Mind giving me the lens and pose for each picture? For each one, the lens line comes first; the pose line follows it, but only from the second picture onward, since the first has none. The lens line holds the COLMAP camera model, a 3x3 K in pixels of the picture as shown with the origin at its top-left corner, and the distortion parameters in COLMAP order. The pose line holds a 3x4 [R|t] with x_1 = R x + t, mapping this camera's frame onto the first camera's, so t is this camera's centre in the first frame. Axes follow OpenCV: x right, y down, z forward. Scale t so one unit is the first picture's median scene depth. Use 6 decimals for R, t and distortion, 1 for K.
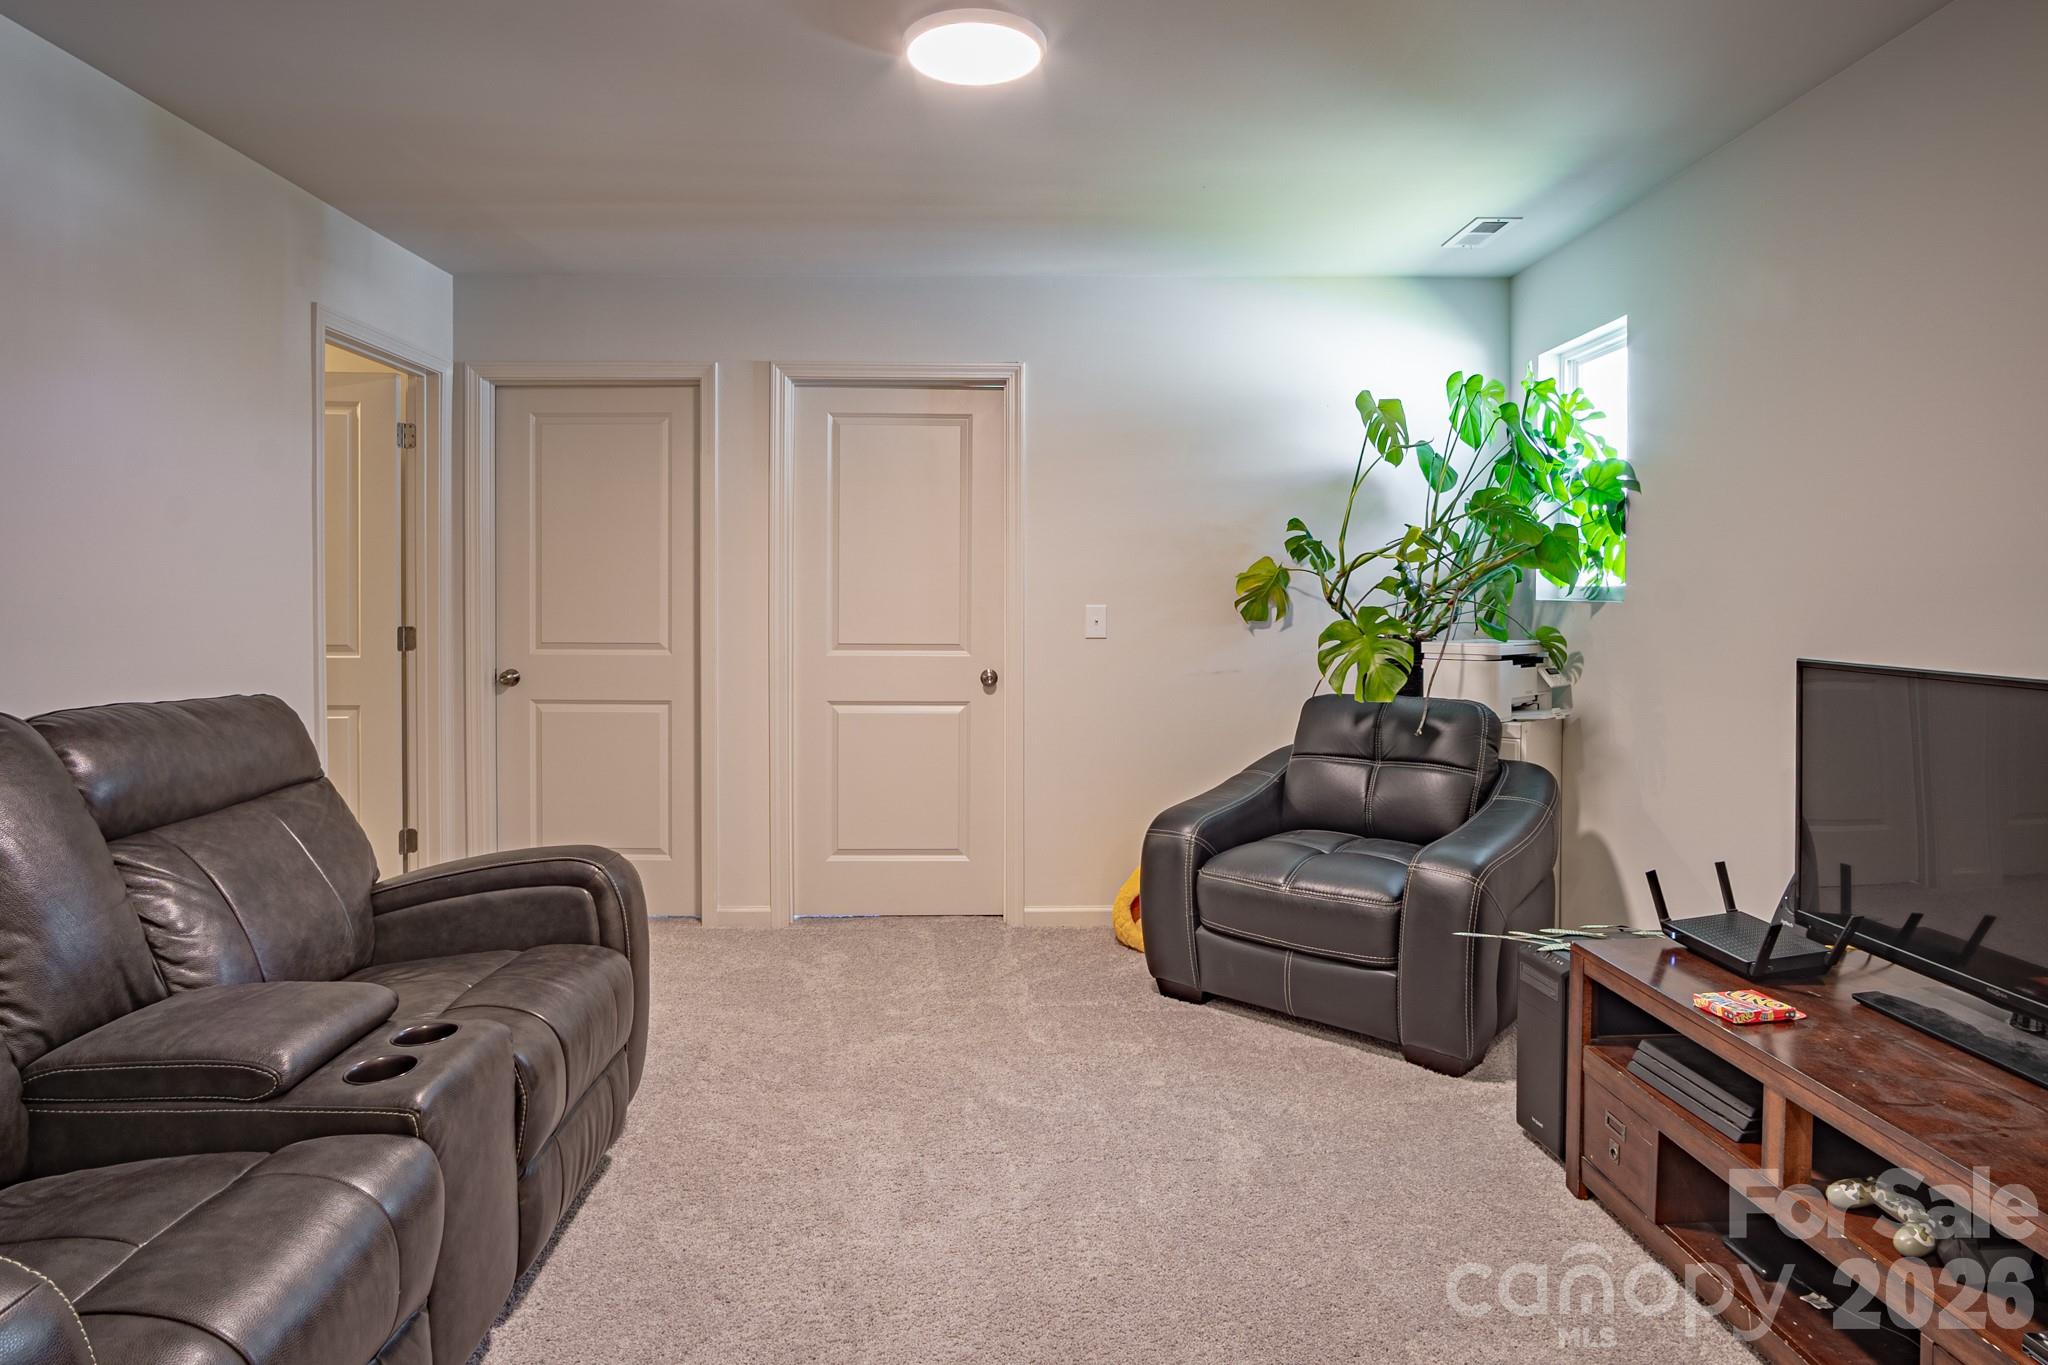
lens RADIAL K [[1131.4, 0, 1023.0], [0, 1131.4, 584.3], [0, 0, 1]] dist [-0.033720, 0.009359]
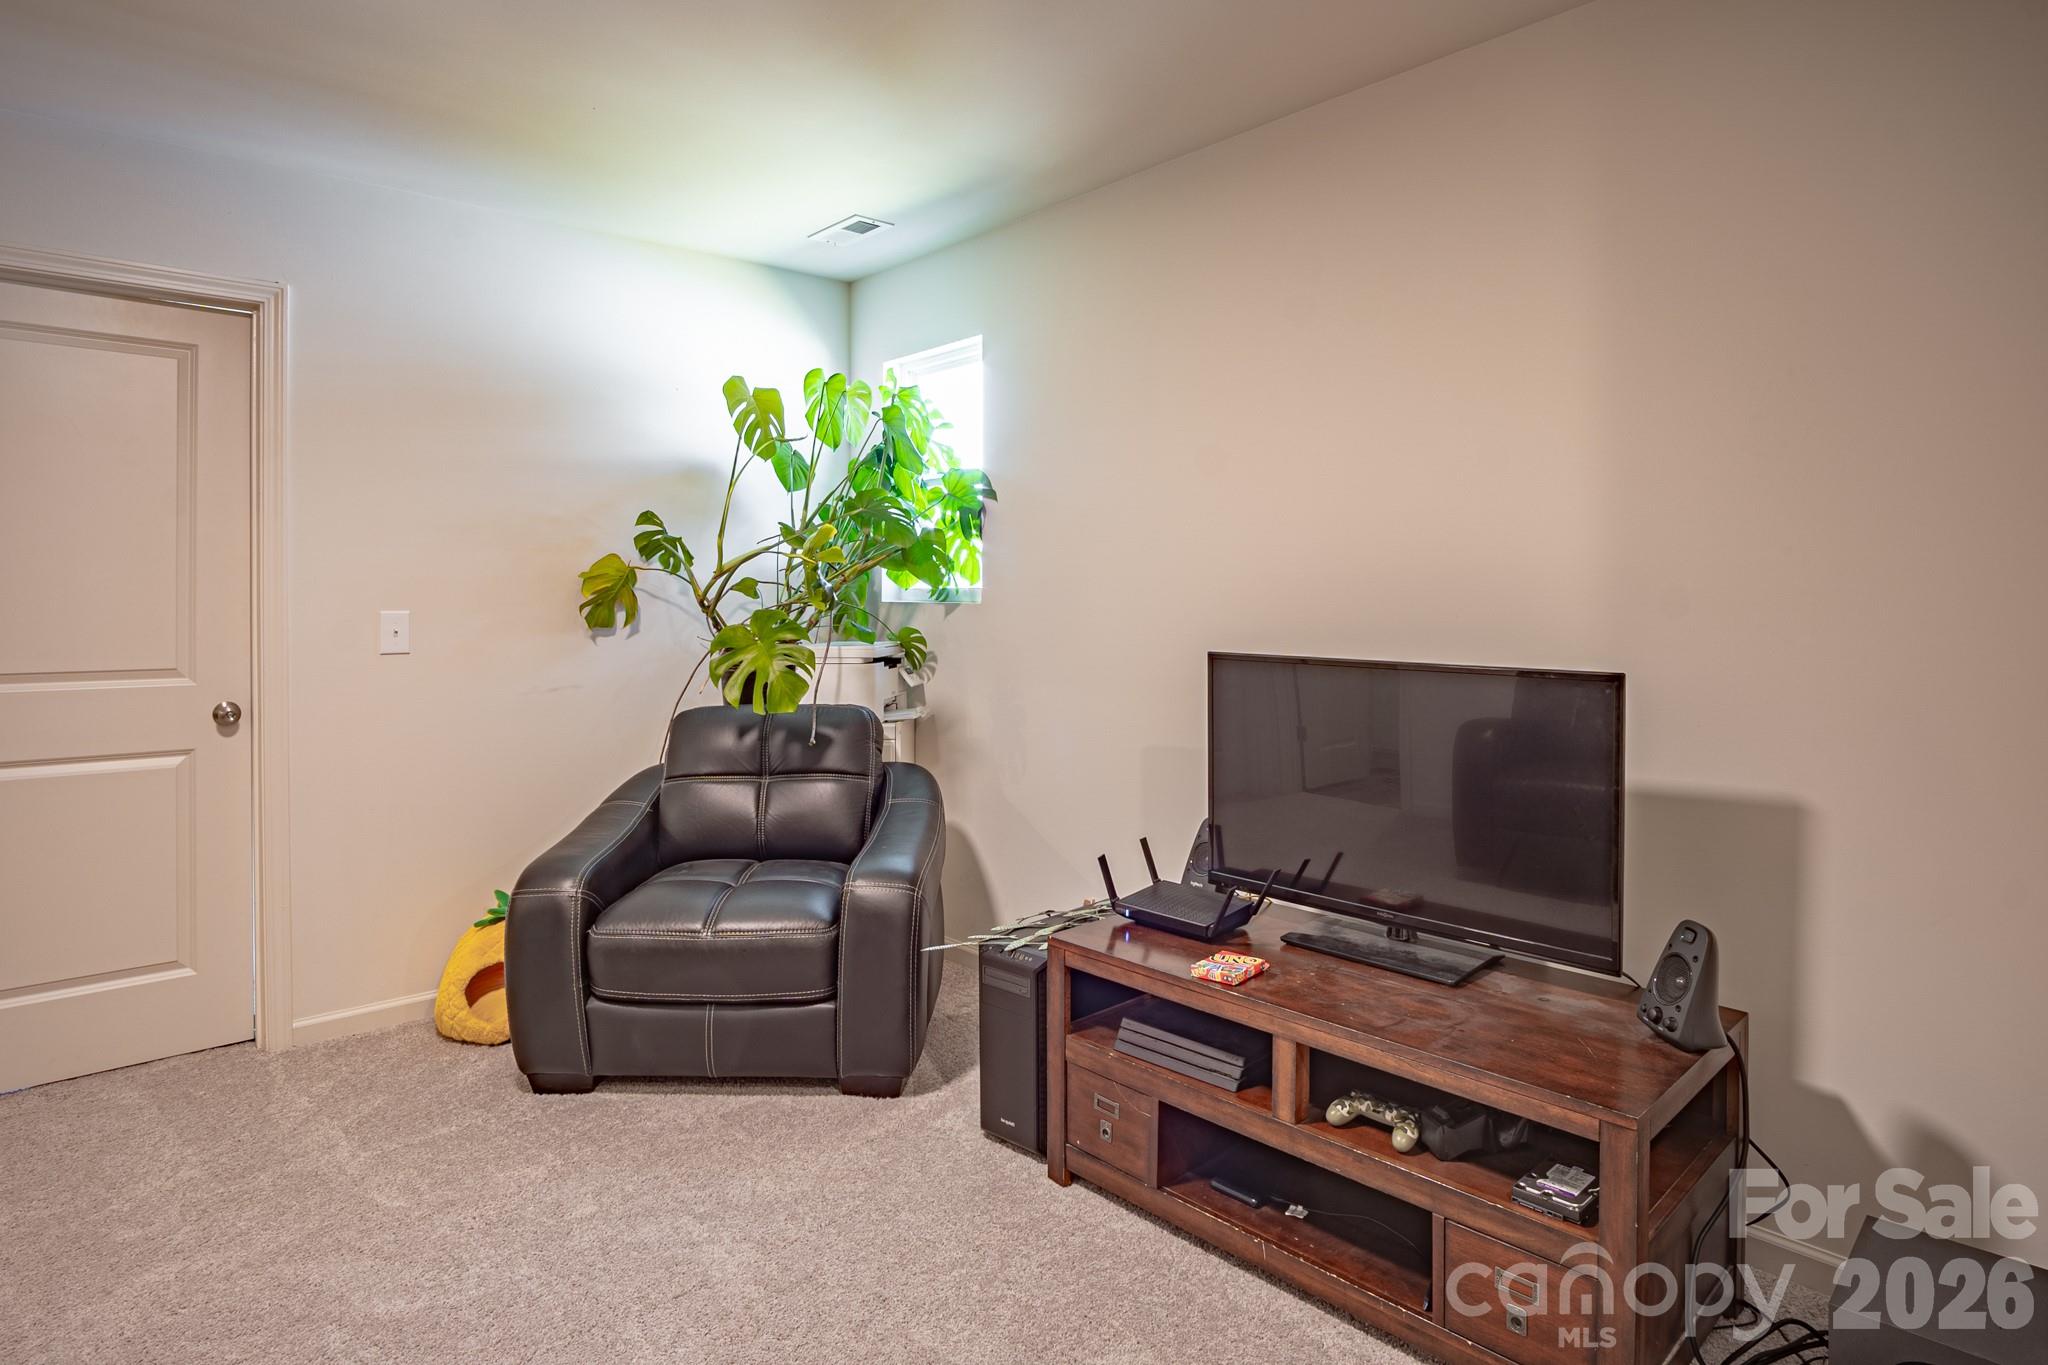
lens RADIAL K [[1131.4, 0, 1023.0], [0, 1131.4, 584.3], [0, 0, 1]] dist [-0.033720, 0.009359]
pose [[0.756136, 0.004576, 0.654398, -0.136997], [-0.003029, 0.999989, -0.003493, 0.001422], [-0.654407, 0.000659, 0.756142, 0.162771]]
